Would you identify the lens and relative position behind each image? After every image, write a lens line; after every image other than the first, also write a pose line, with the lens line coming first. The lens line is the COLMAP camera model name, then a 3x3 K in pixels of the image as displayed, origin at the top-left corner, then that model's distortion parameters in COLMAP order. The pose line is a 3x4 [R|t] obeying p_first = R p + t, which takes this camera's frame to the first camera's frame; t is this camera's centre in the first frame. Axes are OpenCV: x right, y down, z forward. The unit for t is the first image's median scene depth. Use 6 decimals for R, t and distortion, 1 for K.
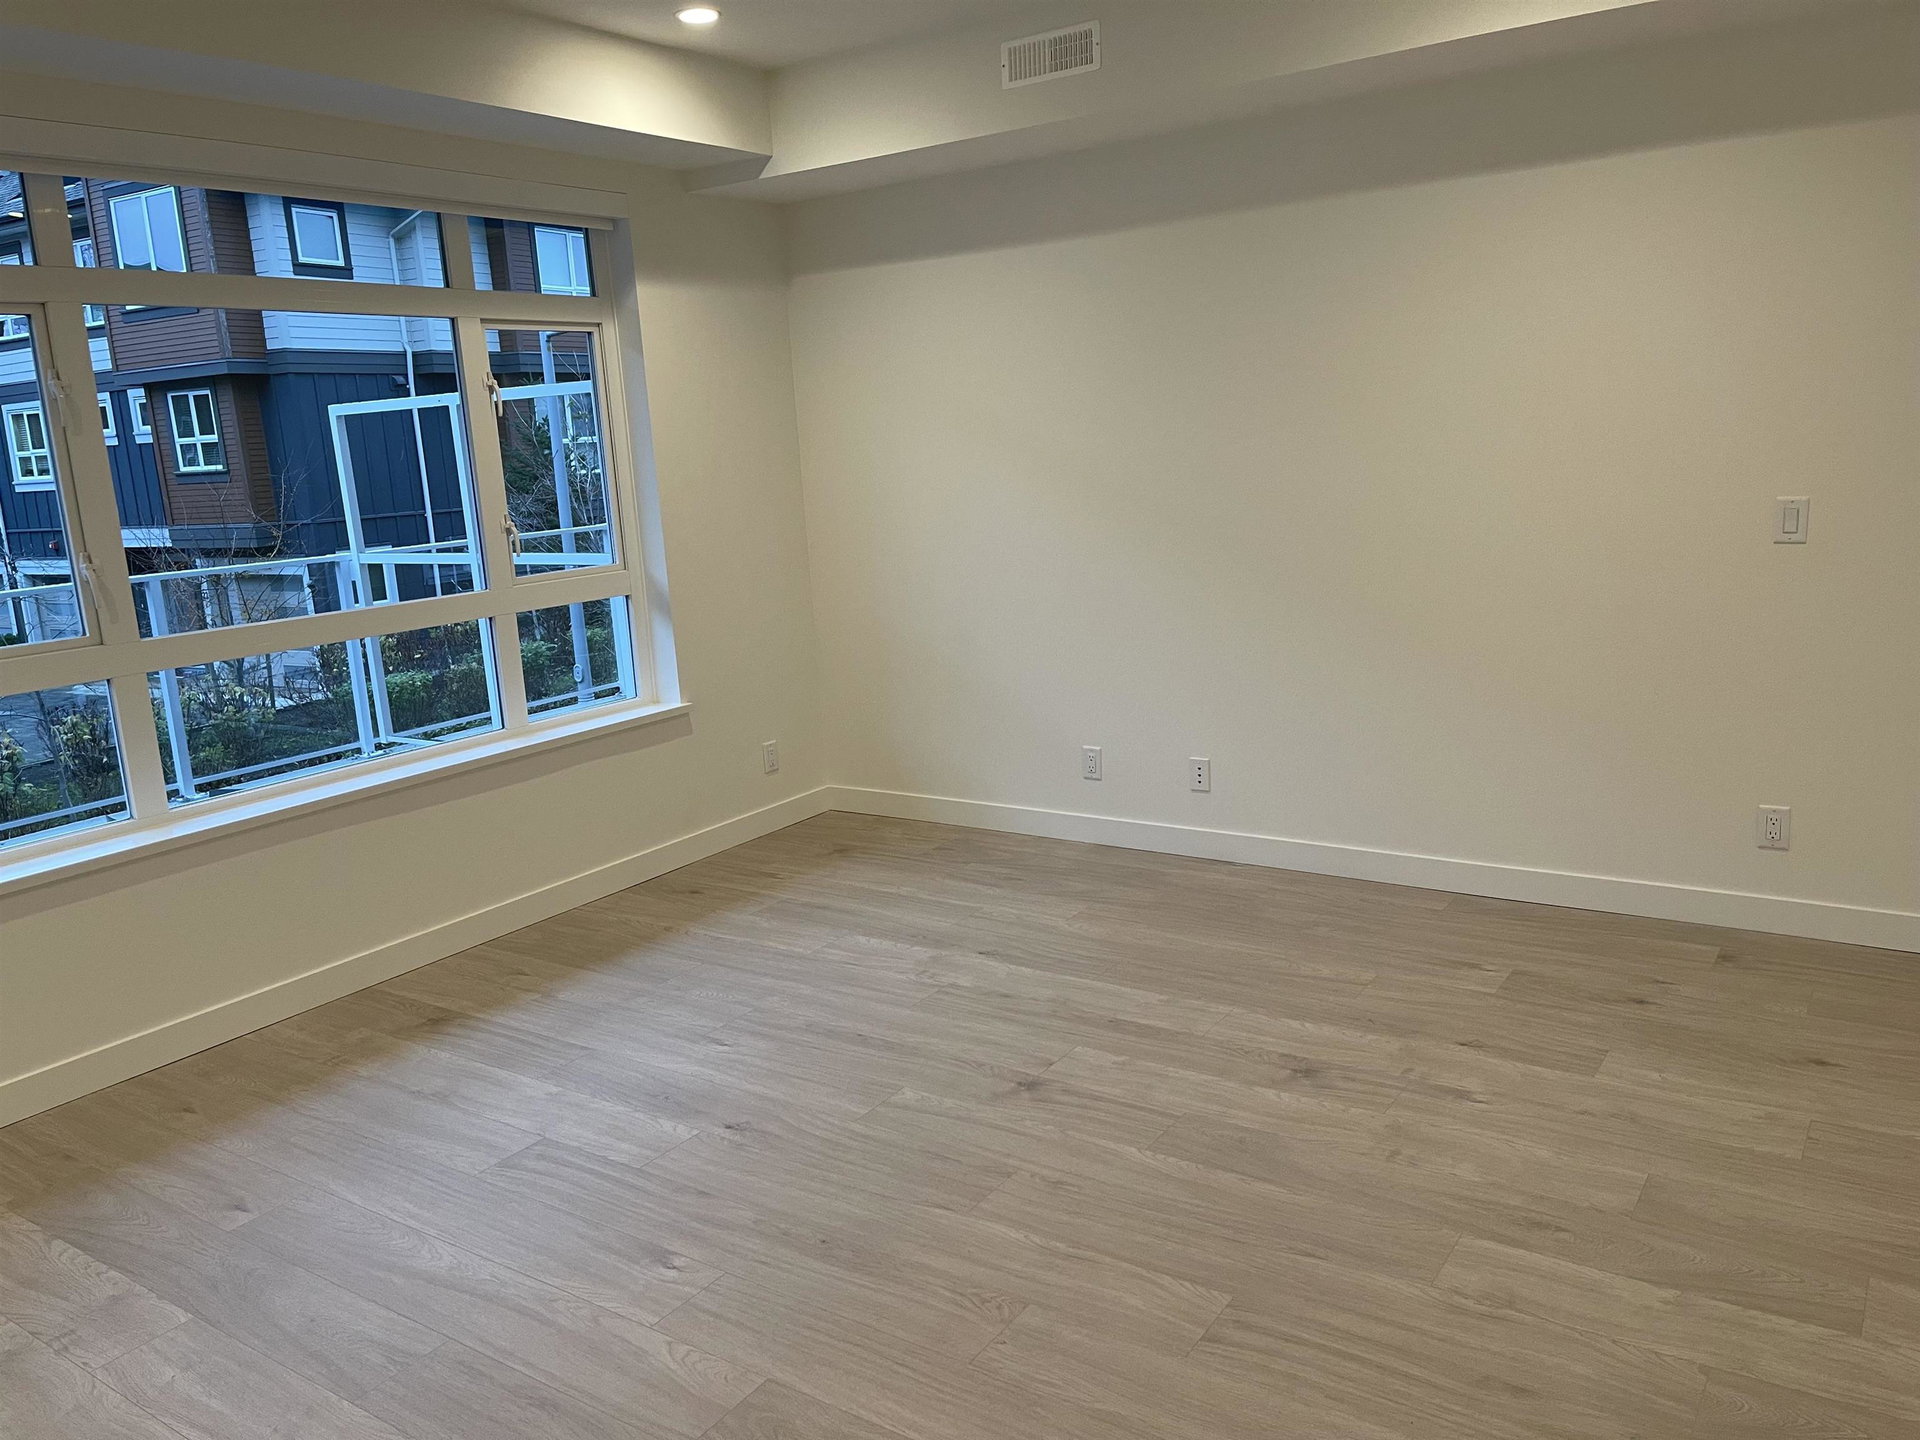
lens RADIAL K [[1462.9, 0, 960.0], [0, 1462.9, 720.0], [0, 0, 1]] dist [0.107256, -0.126963]
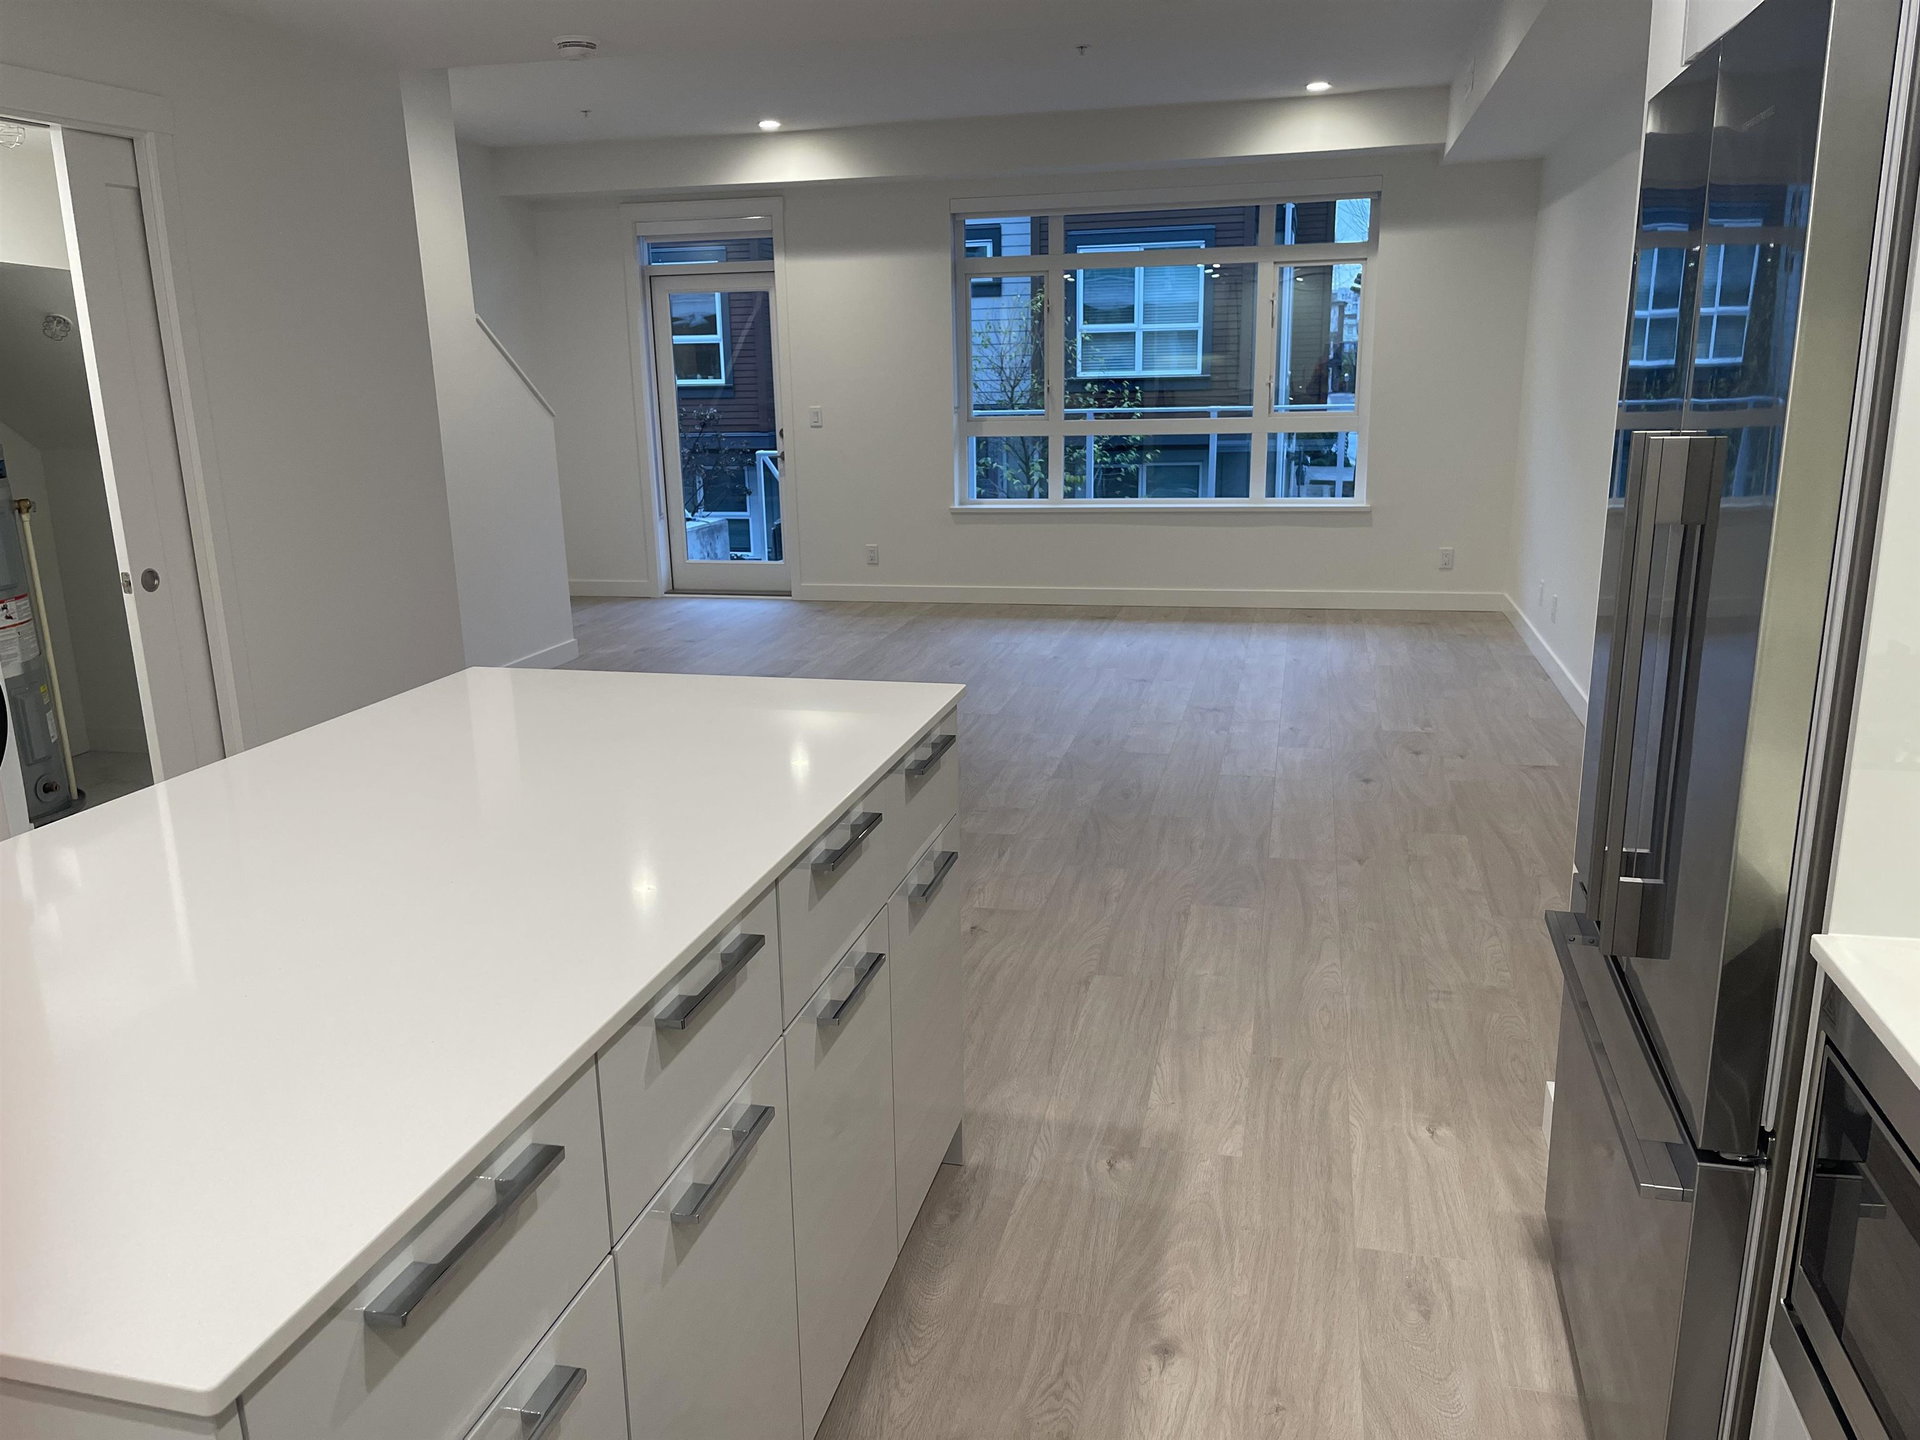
lens RADIAL K [[1462.9, 0, 960.0], [0, 1462.9, 720.0], [0, 0, 1]] dist [0.107256, -0.126963]
pose [[0.354141, 0.274473, -0.894007, 1.622717], [-0.174422, 0.958572, 0.225202, -0.098213], [0.918782, 0.076181, 0.387344, -0.003079]]
